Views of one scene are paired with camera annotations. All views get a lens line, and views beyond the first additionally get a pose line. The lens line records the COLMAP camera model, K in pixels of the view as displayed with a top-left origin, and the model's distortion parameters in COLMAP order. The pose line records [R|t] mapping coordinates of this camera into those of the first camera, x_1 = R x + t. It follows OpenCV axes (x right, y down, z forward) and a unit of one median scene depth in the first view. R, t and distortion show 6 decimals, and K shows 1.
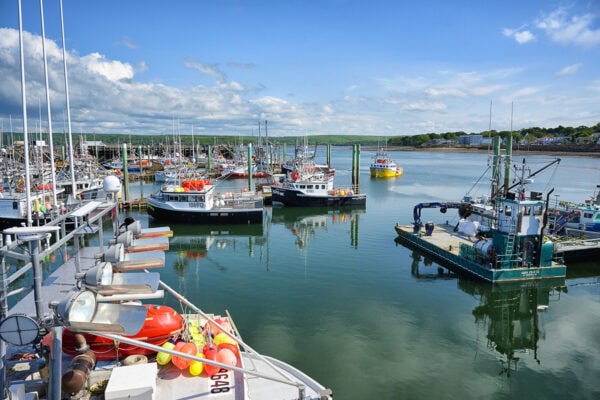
lens RADIAL K [[395.9, 0, 298.9], [0, 395.9, 198.1], [0, 0, 1]] dist [-0.003747, -0.000126]
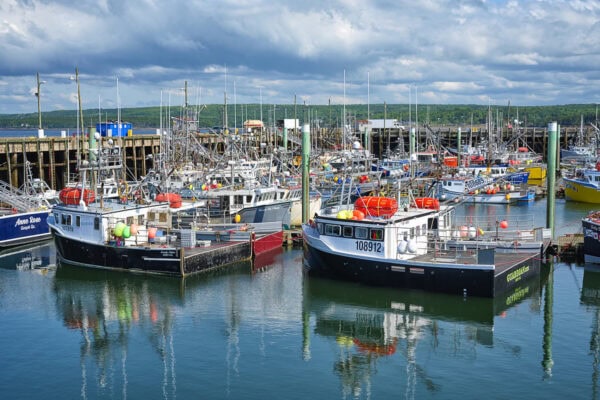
lens RADIAL K [[851.8, 0, 300.0], [0, 851.8, 202.0], [0, 0, 1]] dist [-0.030113, 0.000000]
pose [[0.809278, 0.047023, -0.585540, 0.277995], [-0.072359, 0.997180, -0.019927, -0.009846], [0.582952, 0.058496, 0.810398, 0.075405]]
